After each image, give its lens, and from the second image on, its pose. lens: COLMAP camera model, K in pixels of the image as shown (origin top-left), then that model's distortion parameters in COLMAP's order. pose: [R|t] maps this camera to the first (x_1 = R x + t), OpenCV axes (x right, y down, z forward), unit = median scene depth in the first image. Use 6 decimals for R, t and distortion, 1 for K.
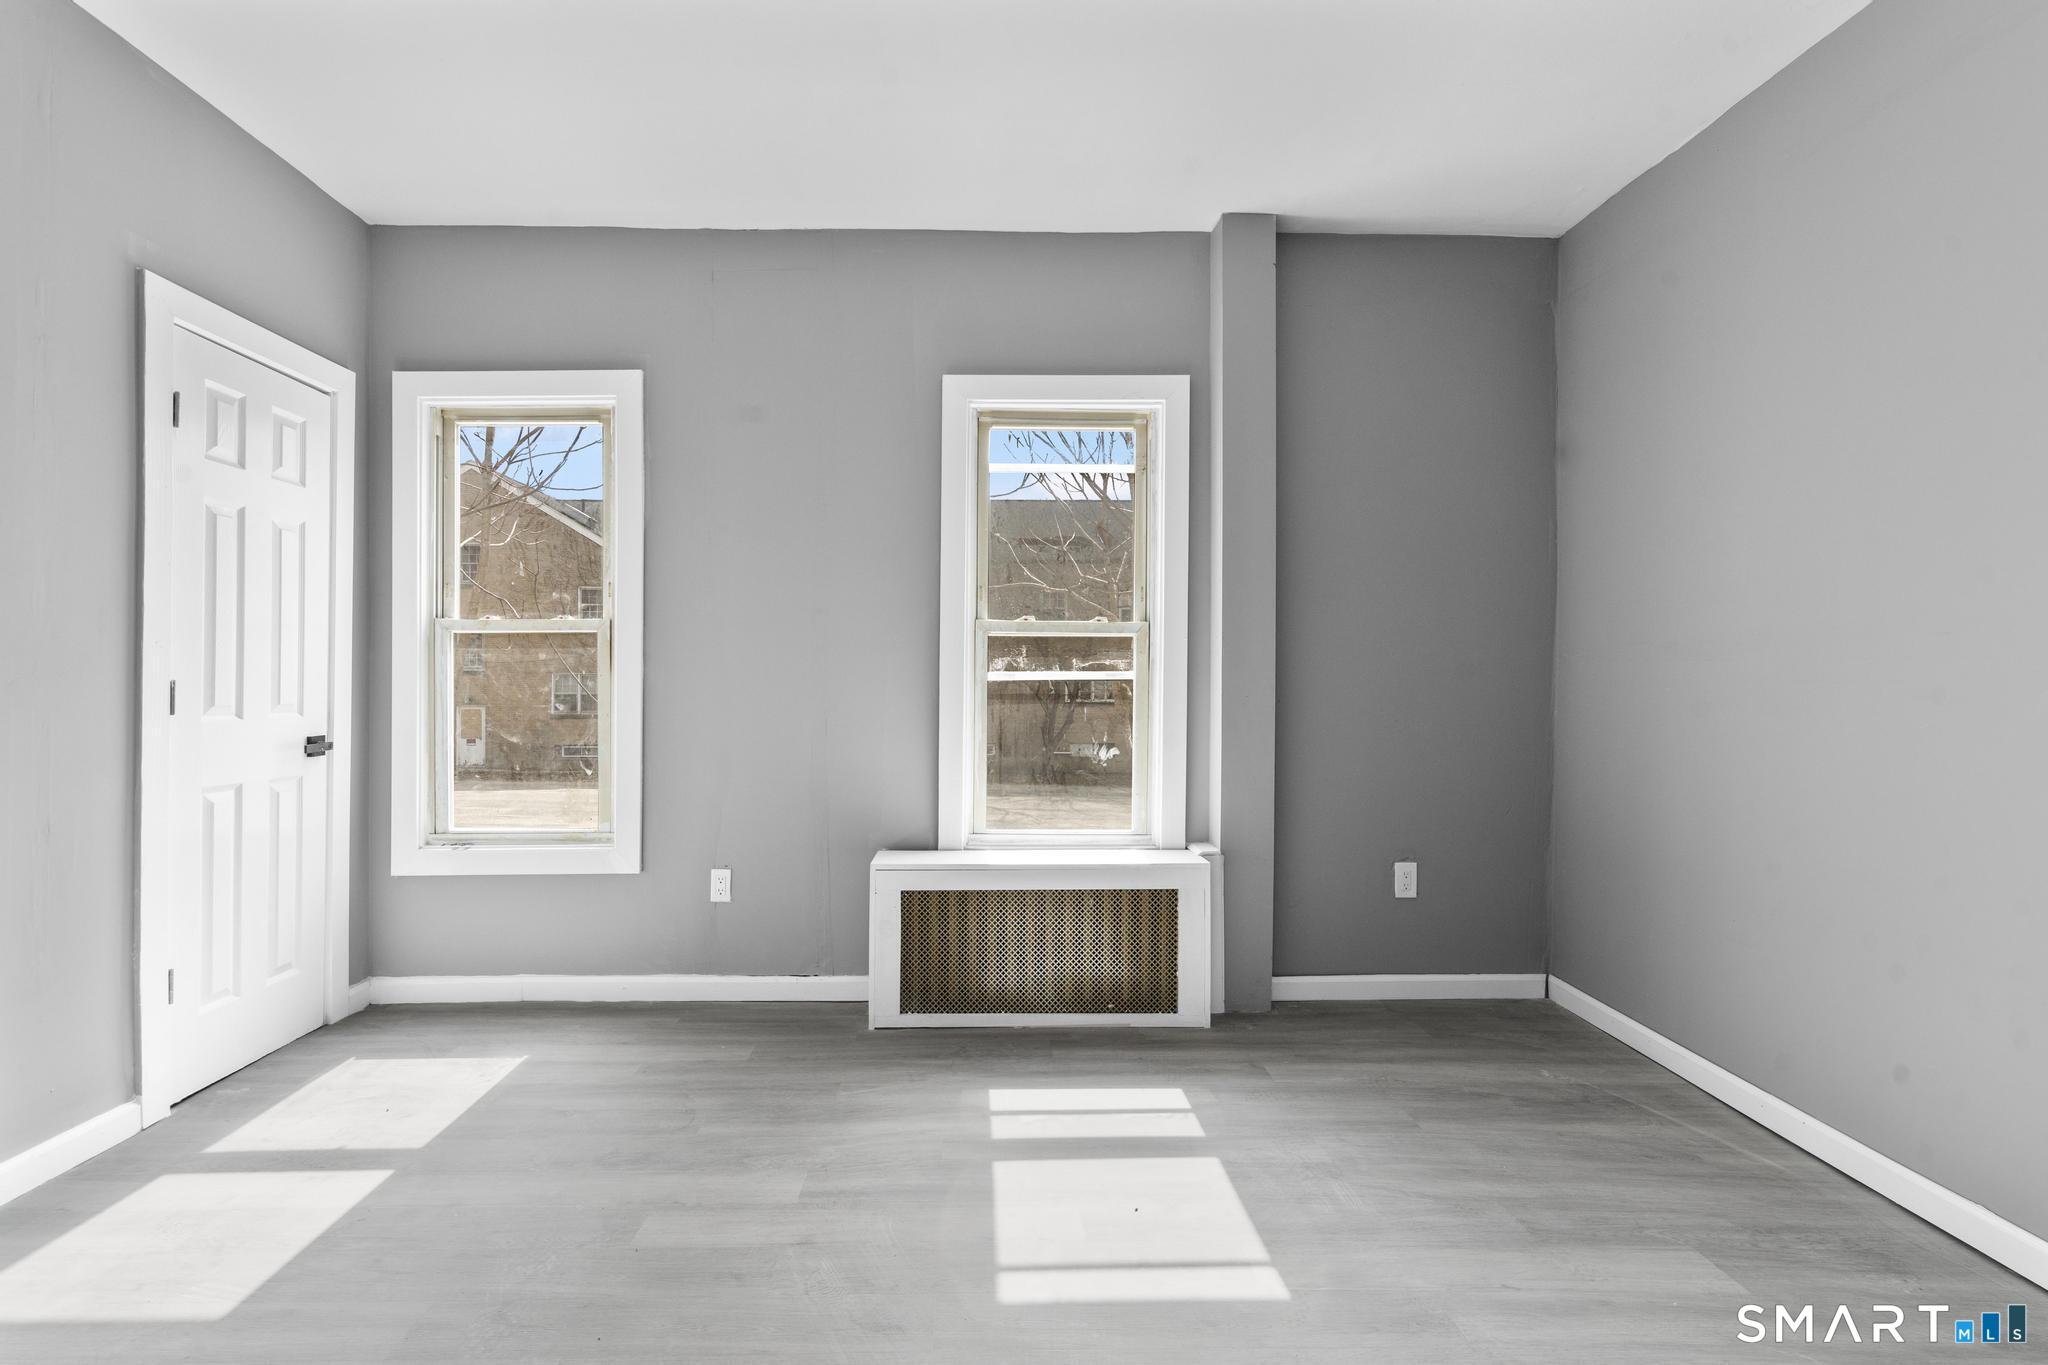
lens RADIAL K [[966.8, 0, 959.4], [0, 966.8, 685.8], [0, 0, 1]] dist [-0.012586, 0.010814]
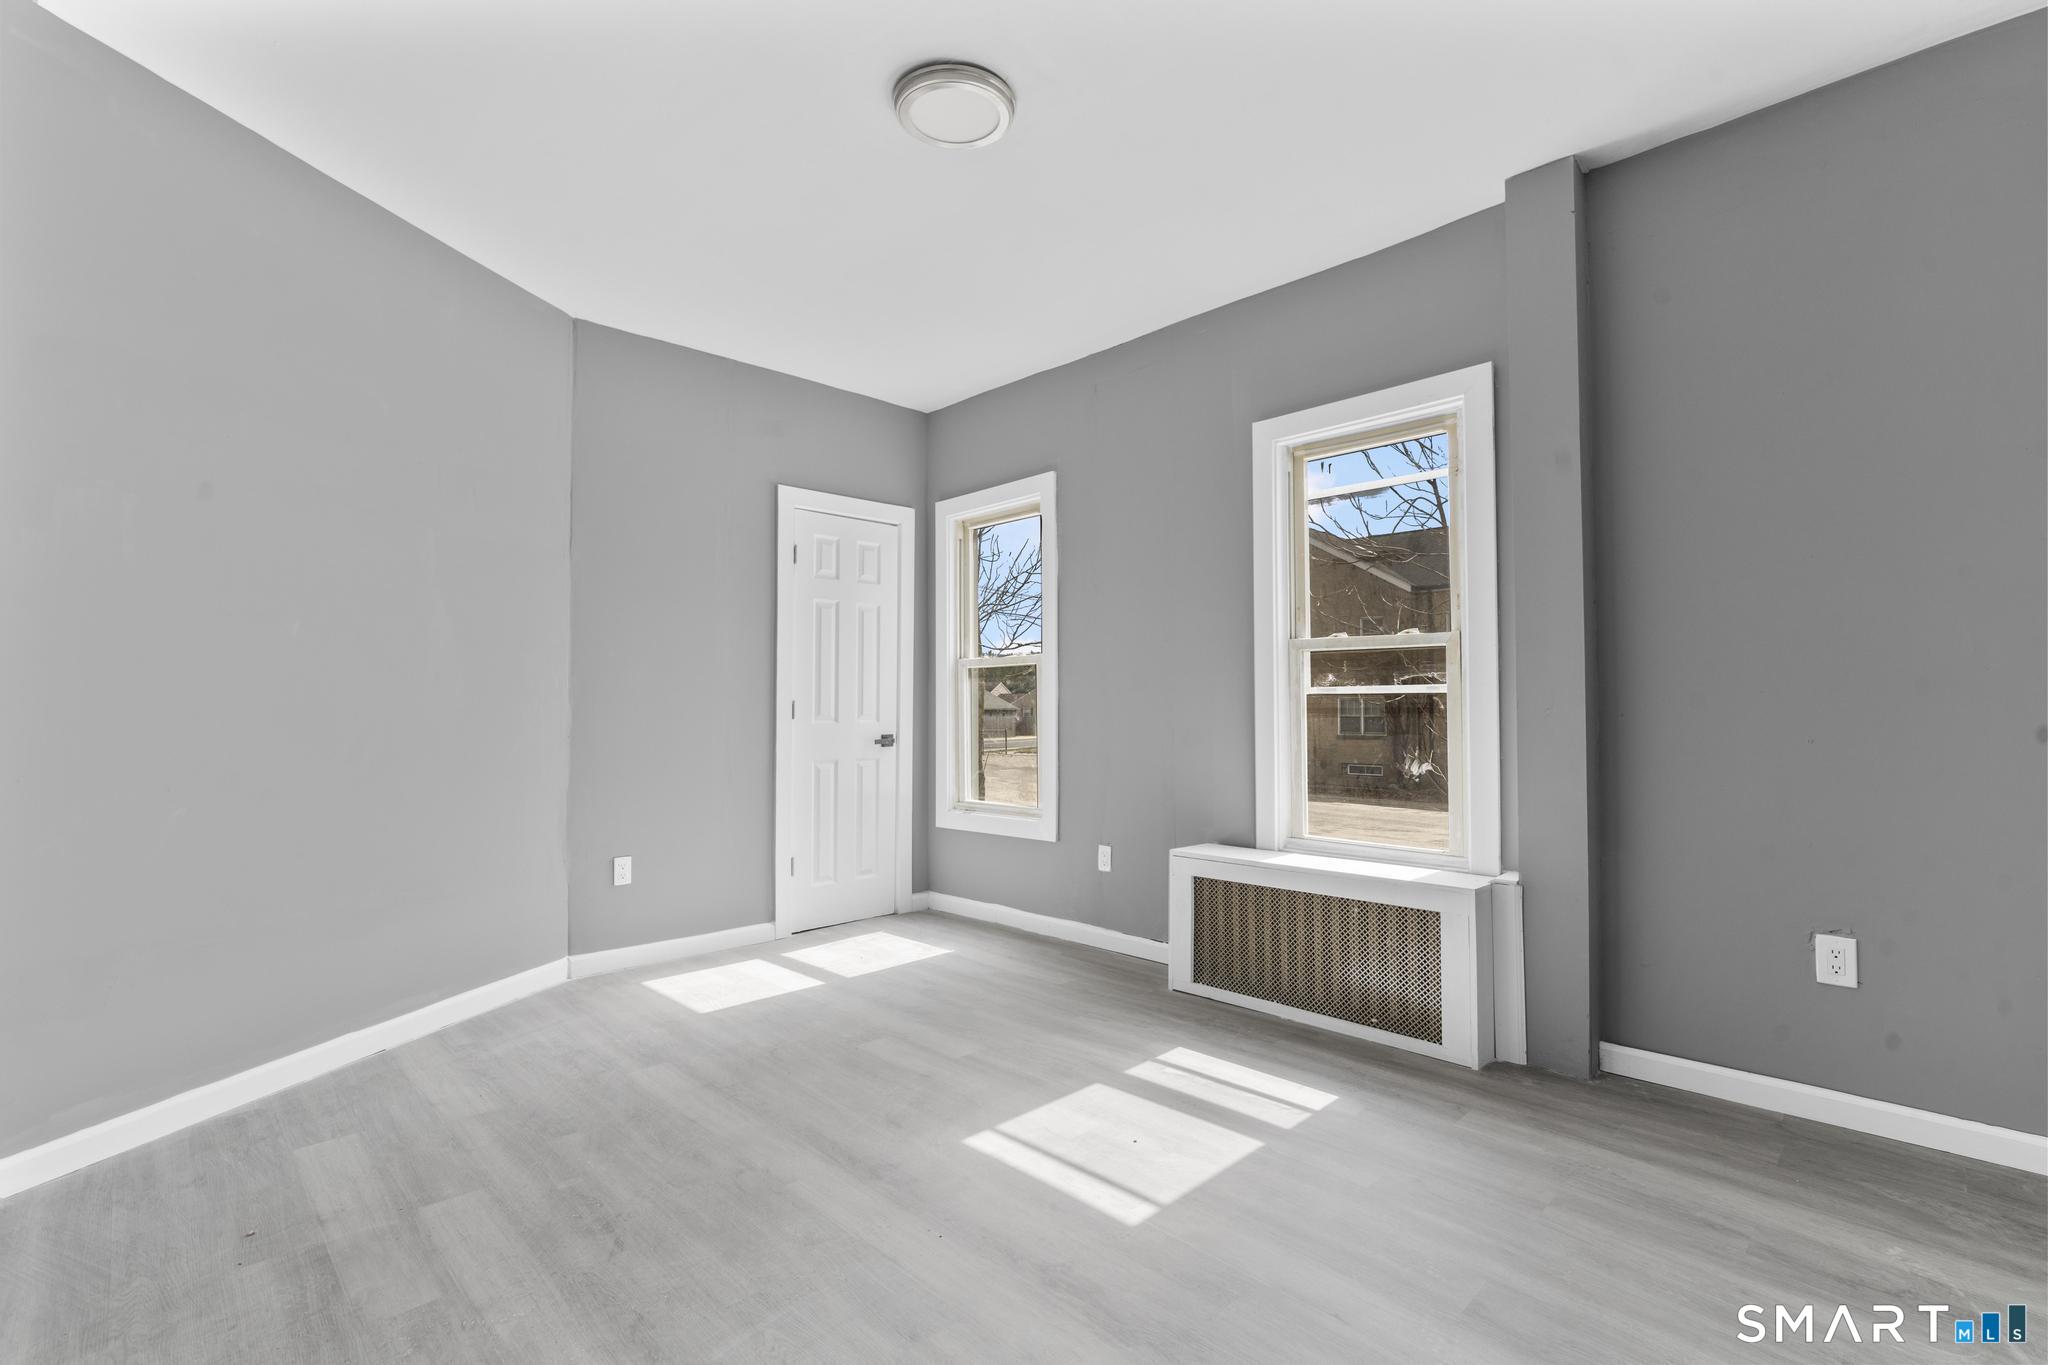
lens RADIAL K [[918.4, 0, 1022.2], [0, 918.4, 686.9], [0, 0, 1]] dist [-0.010854, 0.005377]
pose [[0.689230, -0.021929, -0.724210, 0.606963], [0.000179, 0.999547, -0.030096, 0.017585], [0.724542, 0.020614, 0.688922, 0.084144]]
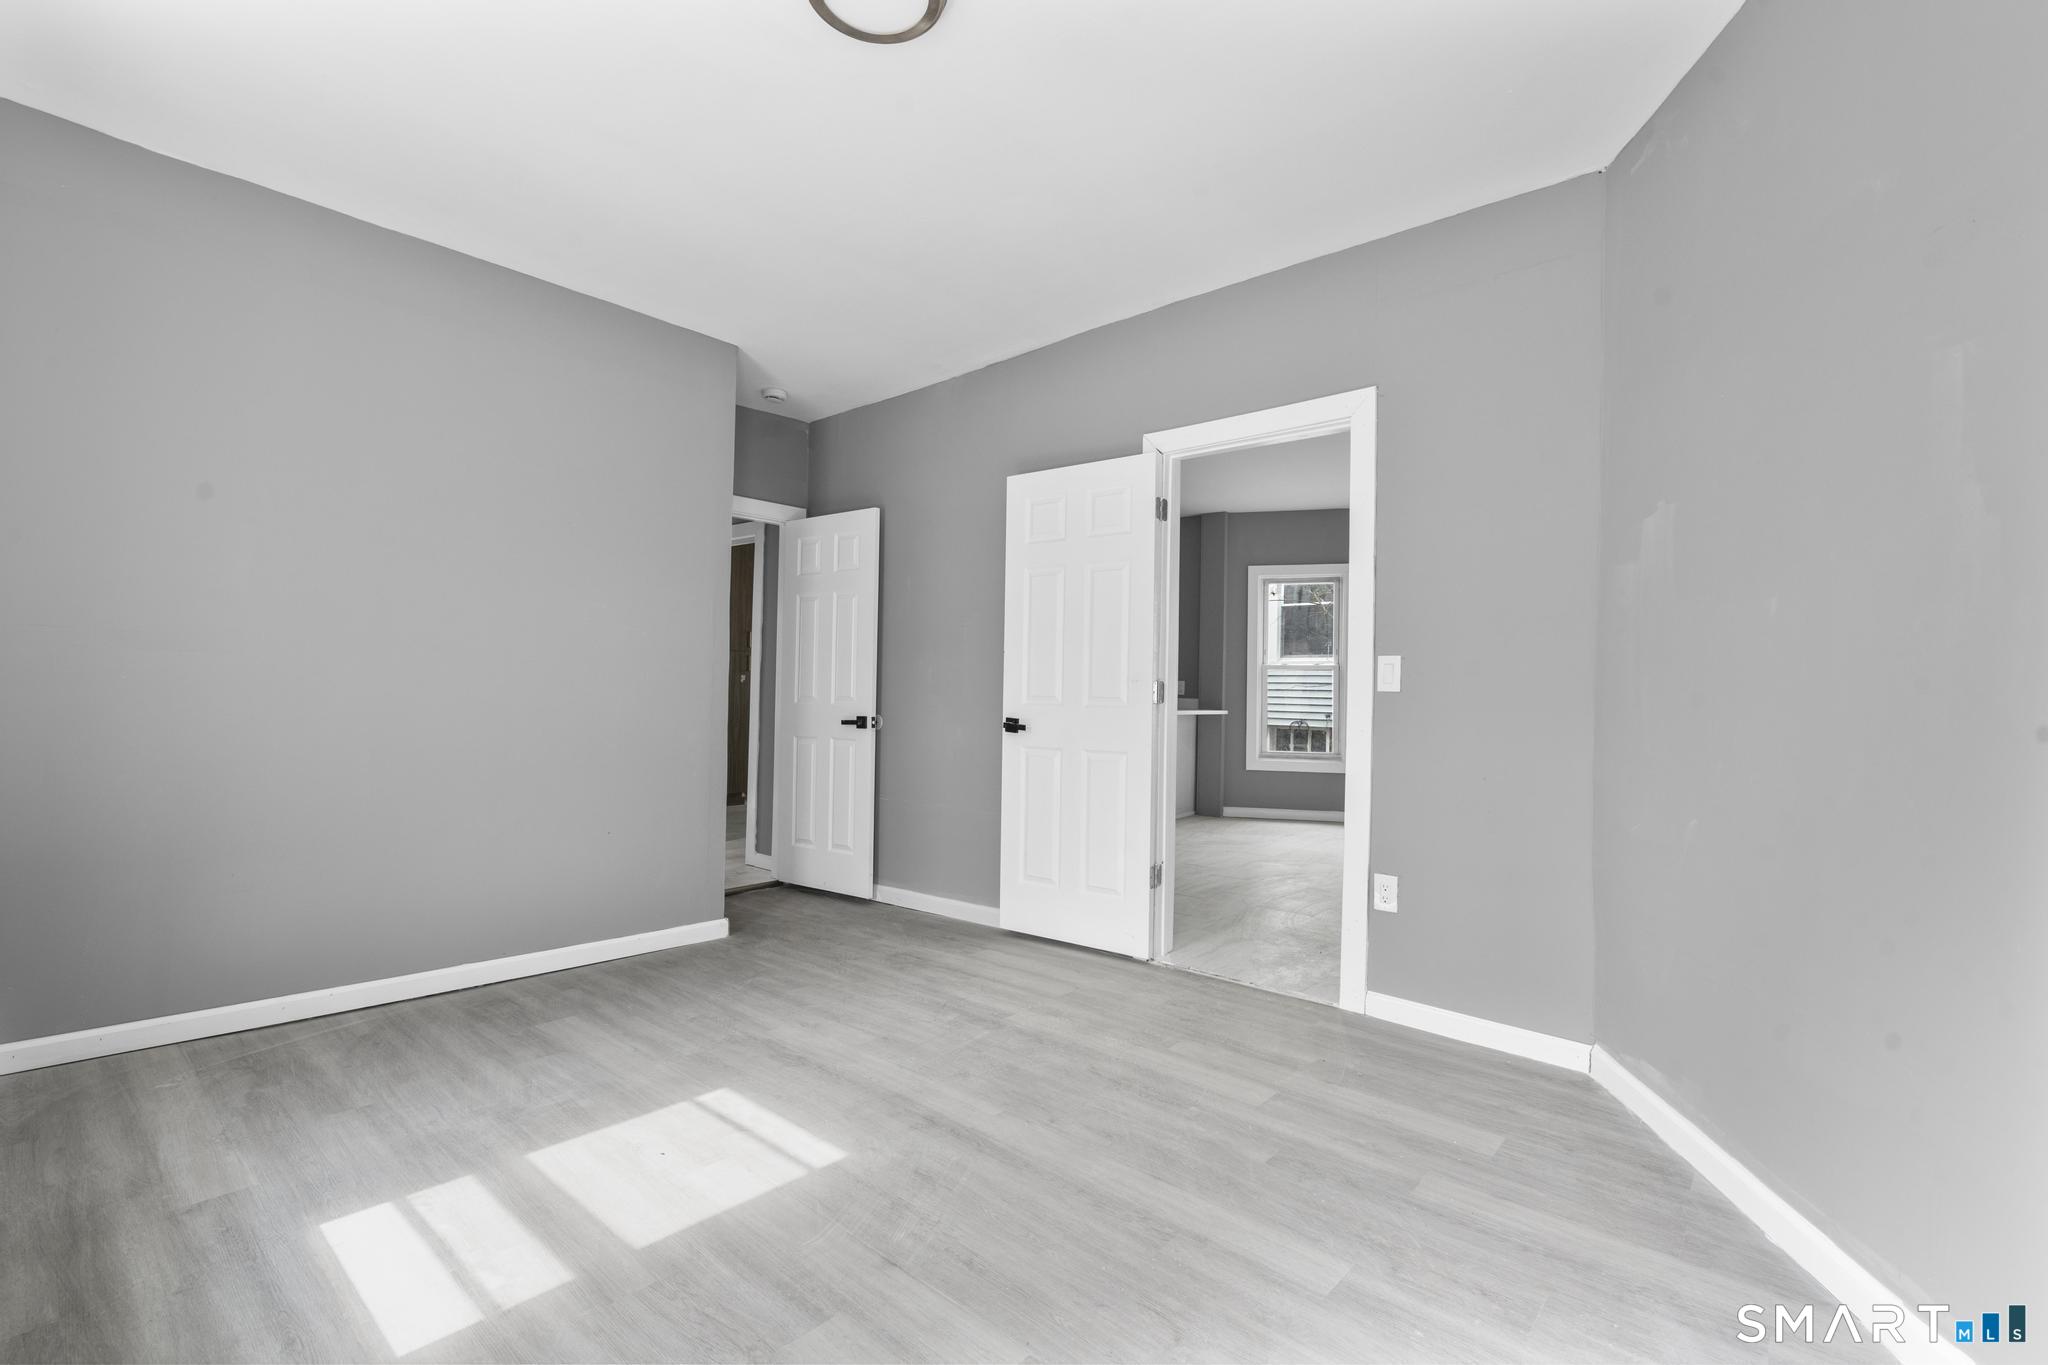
lens RADIAL K [[918.4, 0, 1022.2], [0, 918.4, 686.9], [0, 0, 1]] dist [-0.010854, 0.005377]
pose [[-0.741718, -0.014783, 0.670549, -0.546728], [-0.016367, 0.999858, 0.003938, -0.002137], [-0.670512, -0.008054, -0.741855, 1.008363]]
